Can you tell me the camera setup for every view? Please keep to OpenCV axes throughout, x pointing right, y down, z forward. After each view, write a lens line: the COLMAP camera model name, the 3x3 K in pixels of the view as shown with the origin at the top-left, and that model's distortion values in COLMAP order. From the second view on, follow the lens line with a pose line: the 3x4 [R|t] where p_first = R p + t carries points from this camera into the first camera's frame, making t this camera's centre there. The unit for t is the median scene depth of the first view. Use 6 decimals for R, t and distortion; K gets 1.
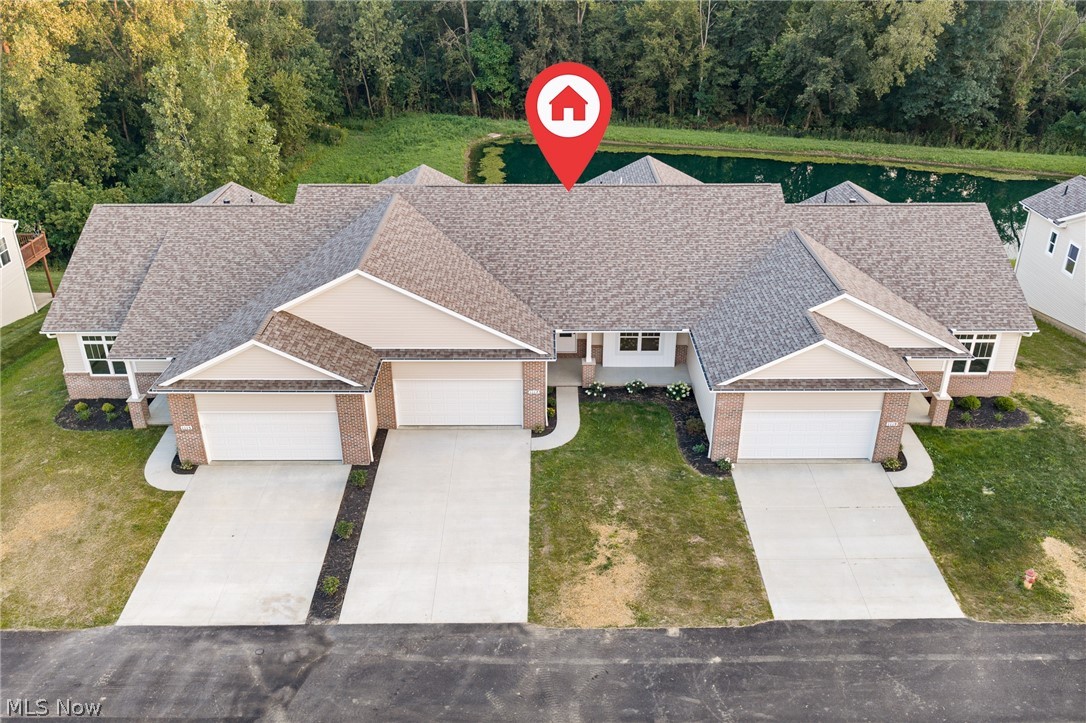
lens RADIAL K [[909.6, 0, 542.5], [0, 909.6, 364.1], [0, 0, 1]] dist [0.027721, -0.031609]
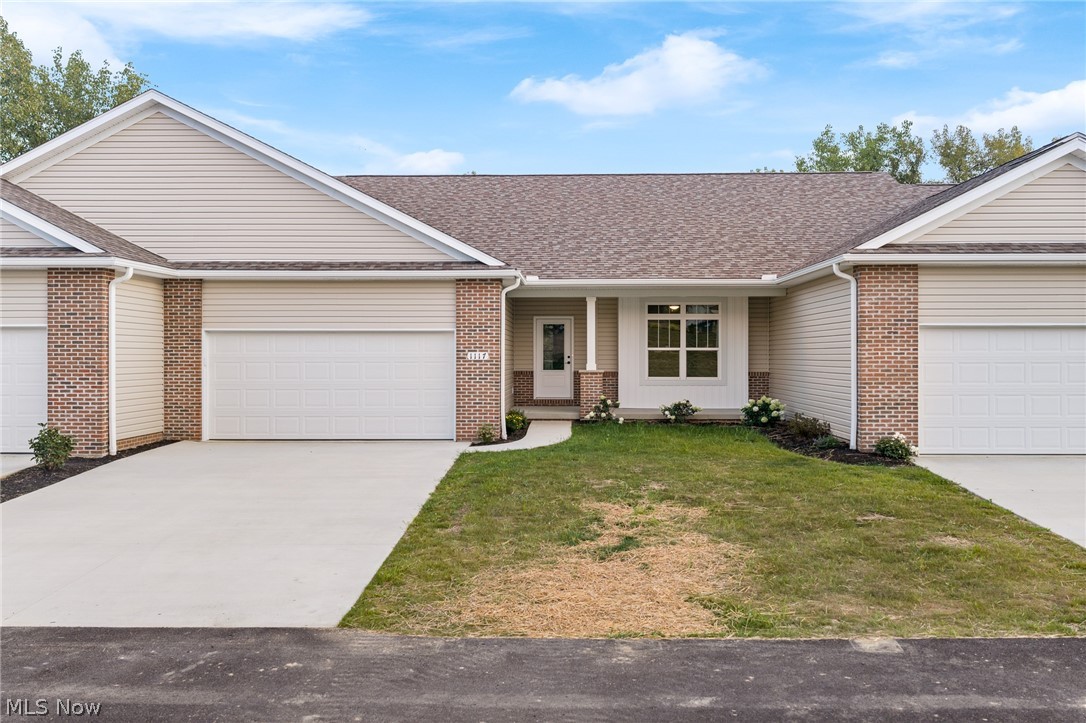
lens RADIAL K [[909.6, 0, 544.8], [0, 909.6, 363.0], [0, 0, 1]] dist [0.027721, -0.031609]
pose [[0.999551, 0.002348, -0.029884, 0.043874], [-0.015529, 0.893284, -0.449224, 0.266518], [0.025640, 0.449486, 0.892919, 0.569332]]
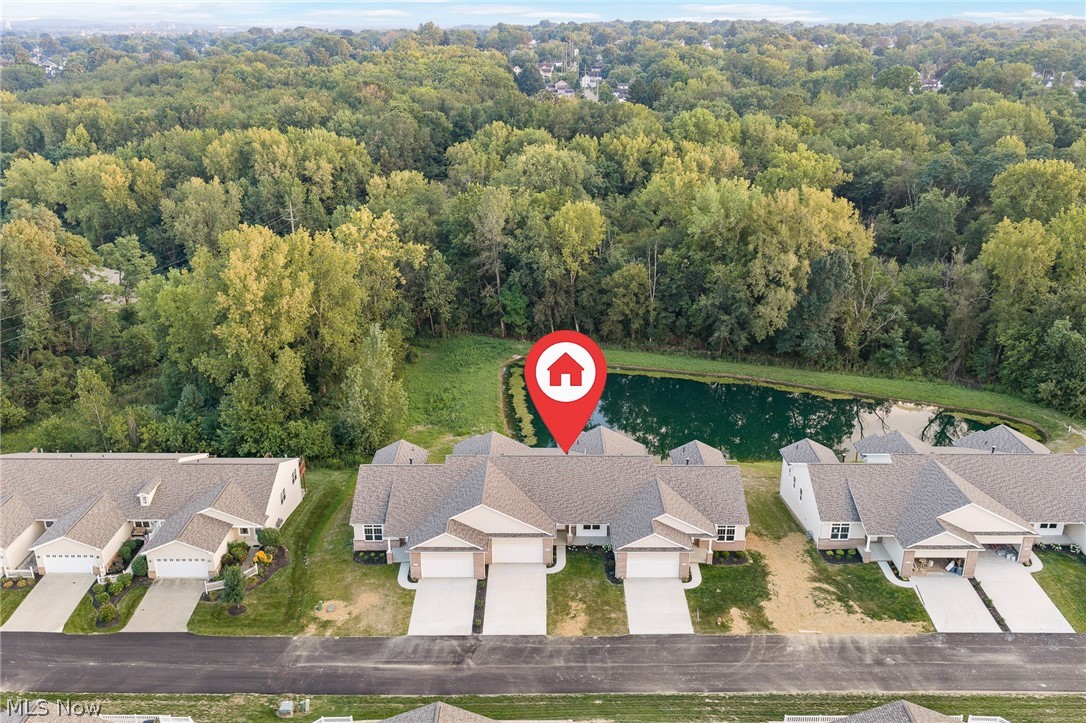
lens RADIAL K [[909.6, 0, 544.8], [0, 909.6, 355.0], [0, 0, 1]] dist [0.027721, -0.031609]
pose [[0.999993, 0.003728, 0.000924, -0.022292], [-0.003587, 0.992473, -0.122410, -0.203677], [-0.001373, 0.122405, 0.992479, -1.630479]]
